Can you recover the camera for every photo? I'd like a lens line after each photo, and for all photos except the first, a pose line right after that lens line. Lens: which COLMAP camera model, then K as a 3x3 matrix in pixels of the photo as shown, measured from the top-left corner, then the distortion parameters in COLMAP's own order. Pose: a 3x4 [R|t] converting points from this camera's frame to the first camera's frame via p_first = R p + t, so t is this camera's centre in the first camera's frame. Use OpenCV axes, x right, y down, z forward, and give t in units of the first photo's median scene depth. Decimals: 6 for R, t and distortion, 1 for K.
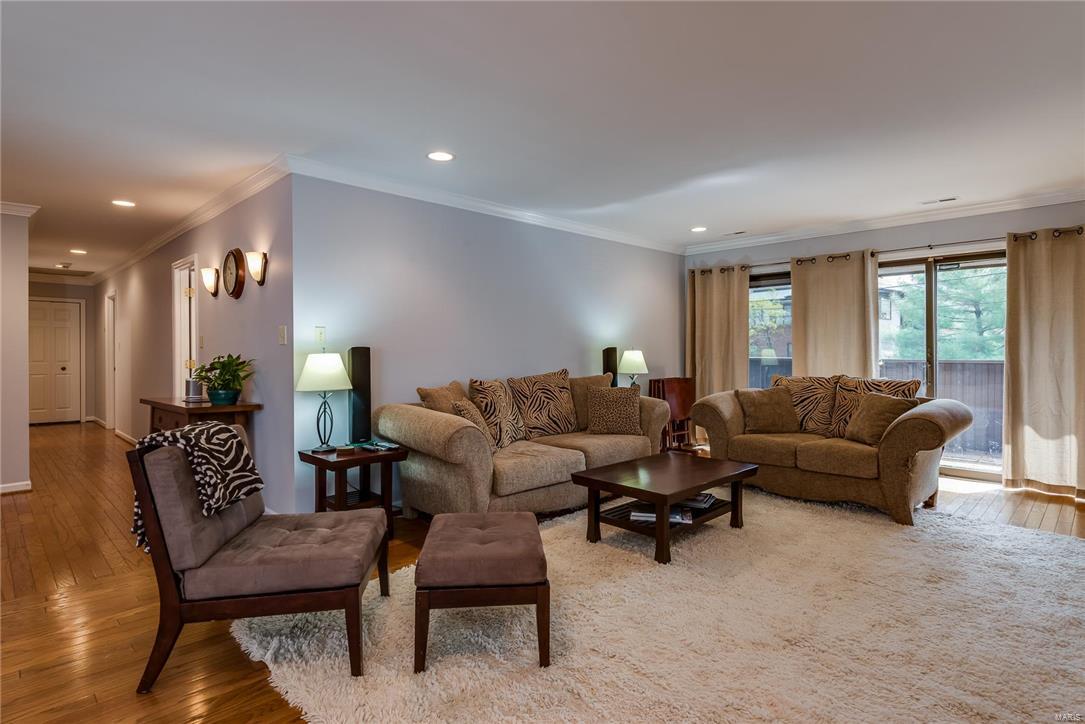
lens RADIAL K [[555.5, 0, 537.2], [0, 555.5, 348.4], [0, 0, 1]] dist [0.000055, -0.001584]
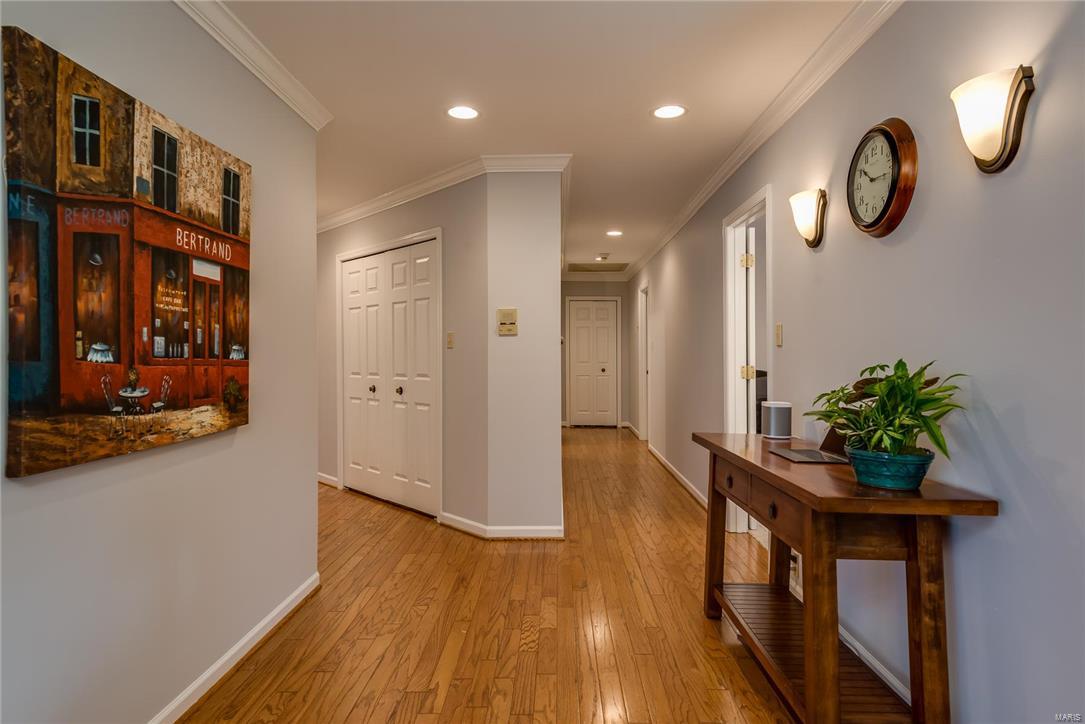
lens RADIAL K [[611.7, 0, 547.6], [0, 611.7, 355.5], [0, 0, 1]] dist [0.022662, -0.002480]
pose [[0.694125, 0.005387, -0.719835, -0.283911], [0.002224, 0.999951, 0.009628, 0.001331], [0.719851, -0.008284, 0.694079, 0.351050]]
